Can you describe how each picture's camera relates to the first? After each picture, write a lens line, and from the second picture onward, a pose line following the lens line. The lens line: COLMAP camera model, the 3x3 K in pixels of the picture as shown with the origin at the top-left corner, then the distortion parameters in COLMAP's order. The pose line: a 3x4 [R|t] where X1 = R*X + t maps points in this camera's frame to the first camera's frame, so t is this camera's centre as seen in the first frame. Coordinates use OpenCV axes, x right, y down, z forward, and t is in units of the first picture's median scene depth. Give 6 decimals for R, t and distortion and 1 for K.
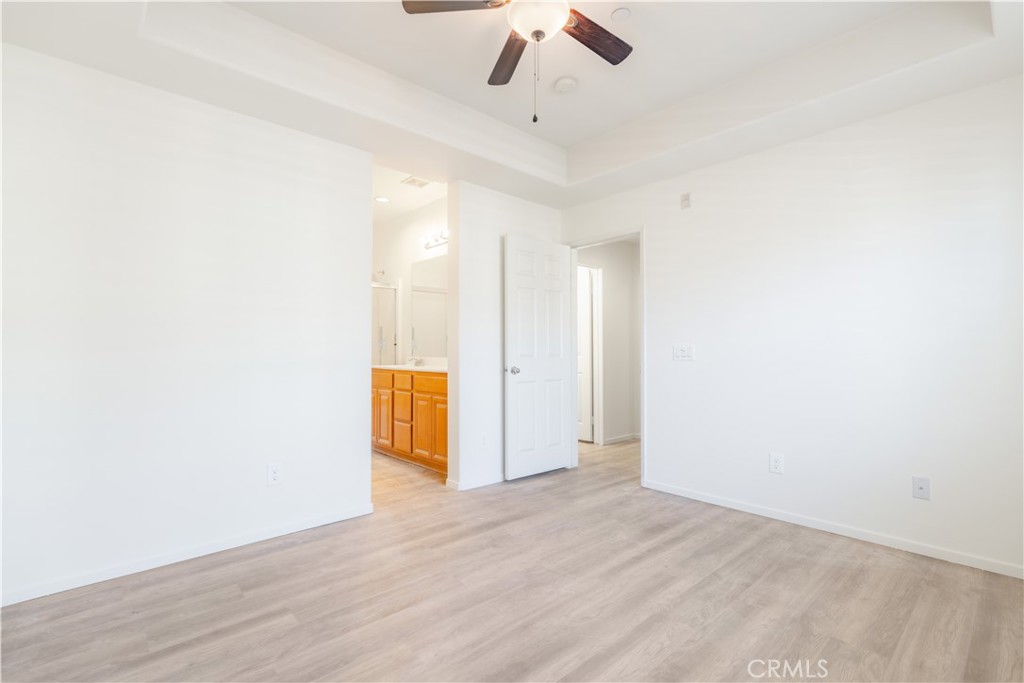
lens RADIAL K [[469.2, 0, 509.5], [0, 469.2, 342.7], [0, 0, 1]] dist [-0.006139, -0.000065]
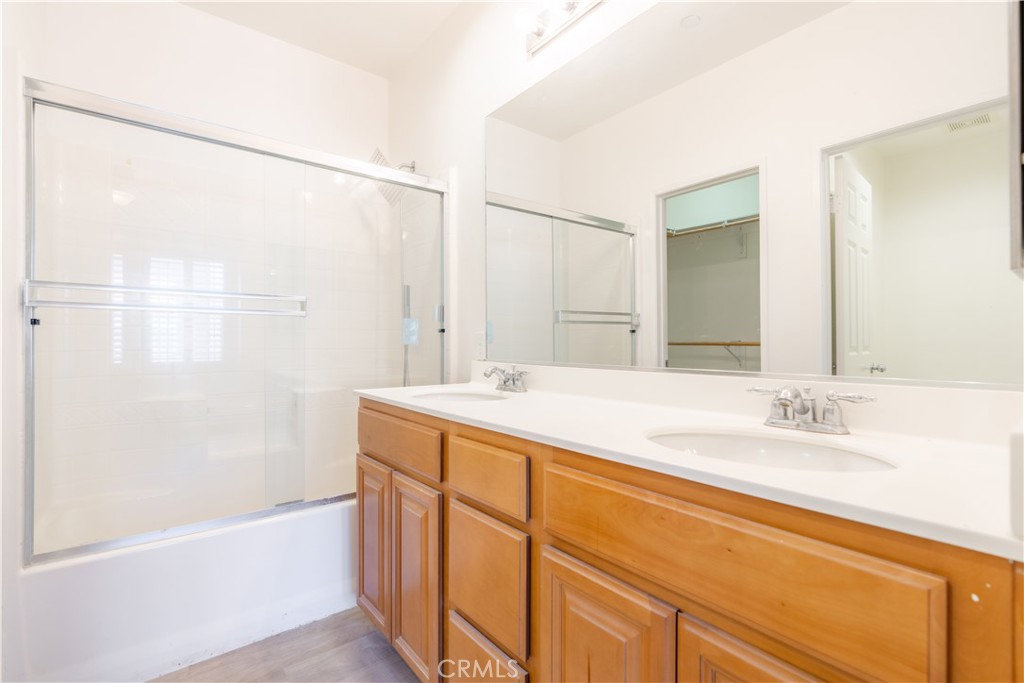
lens RADIAL K [[469.2, 0, 513.9], [0, 469.2, 341.9], [0, 0, 1]] dist [-0.006139, -0.000065]
pose [[0.997791, -0.002937, -0.066364, -0.187571], [0.003967, 0.999874, 0.015388, 0.009072], [0.066311, -0.015617, 0.997677, 0.726464]]
